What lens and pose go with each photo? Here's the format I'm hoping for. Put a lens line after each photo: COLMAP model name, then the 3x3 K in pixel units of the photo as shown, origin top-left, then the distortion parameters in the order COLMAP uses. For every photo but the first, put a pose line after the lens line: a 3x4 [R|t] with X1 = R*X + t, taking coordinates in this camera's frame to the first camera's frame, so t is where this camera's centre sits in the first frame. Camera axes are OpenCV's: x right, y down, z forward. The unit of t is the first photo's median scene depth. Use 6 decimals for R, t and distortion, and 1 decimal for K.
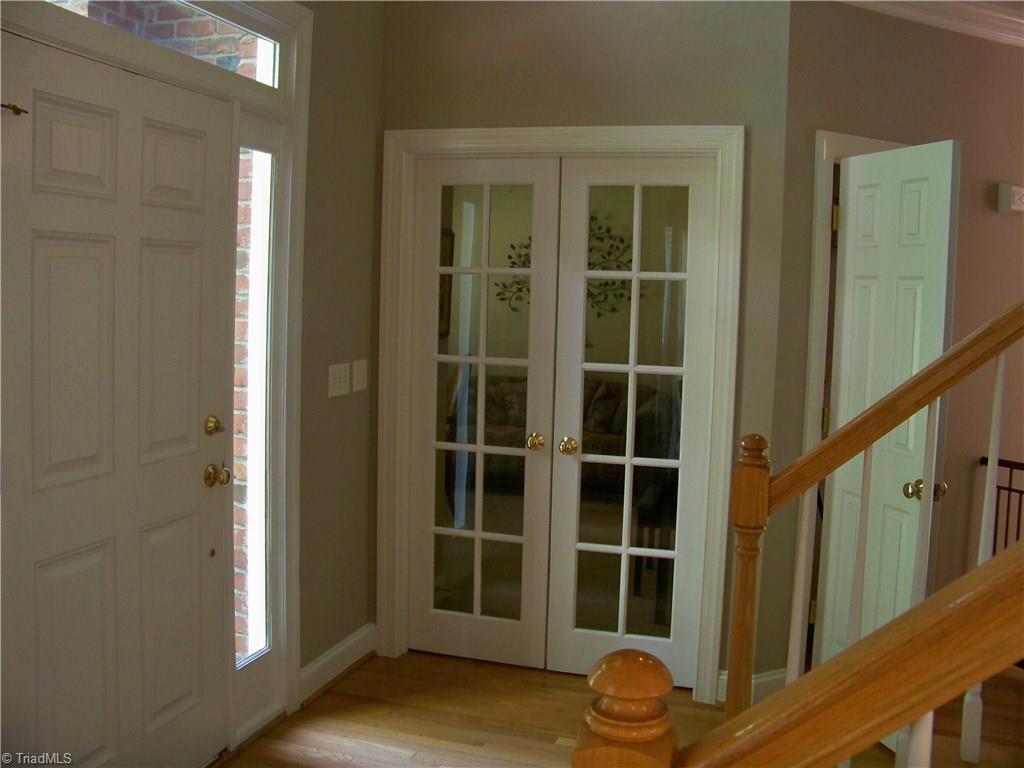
lens RADIAL K [[1012.2, 0, 514.7], [0, 1012.2, 374.5], [0, 0, 1]] dist [-0.247944, 0.302417]
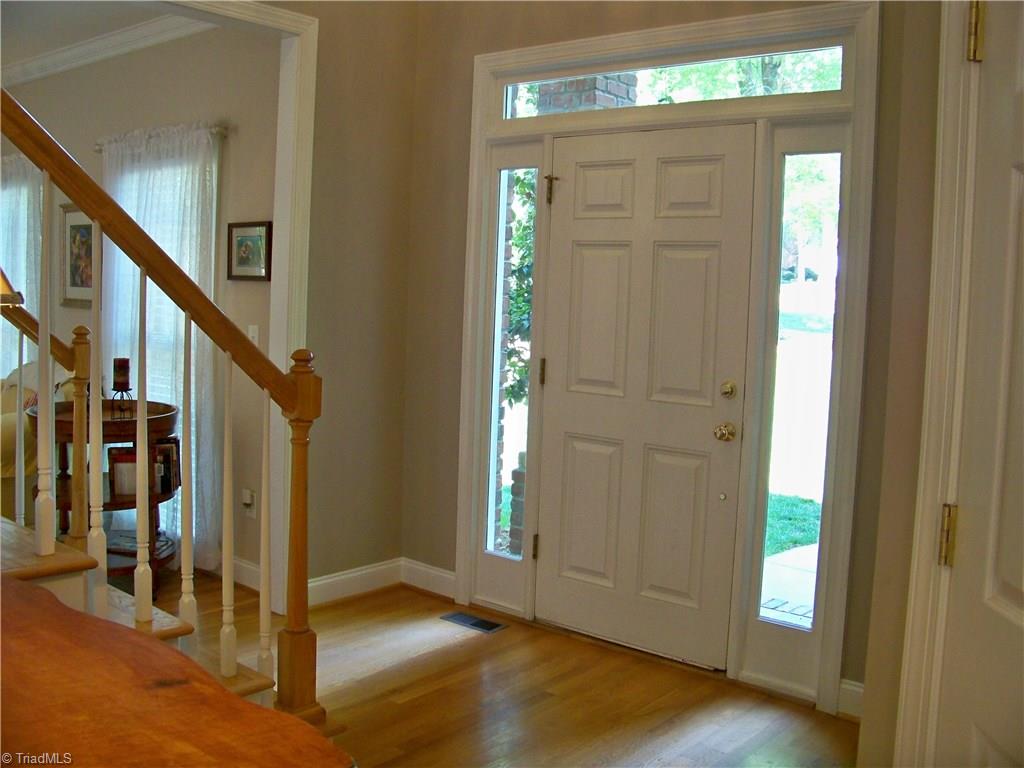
lens RADIAL K [[1012.2, 0, 514.7], [0, 1012.2, 374.5], [0, 0, 1]] dist [-0.247944, 0.302417]
pose [[-0.386819, 0.027592, -0.921743, 0.932265], [-0.130867, 0.987793, 0.084489, -0.037702], [0.912822, 0.153308, -0.378487, 1.224009]]
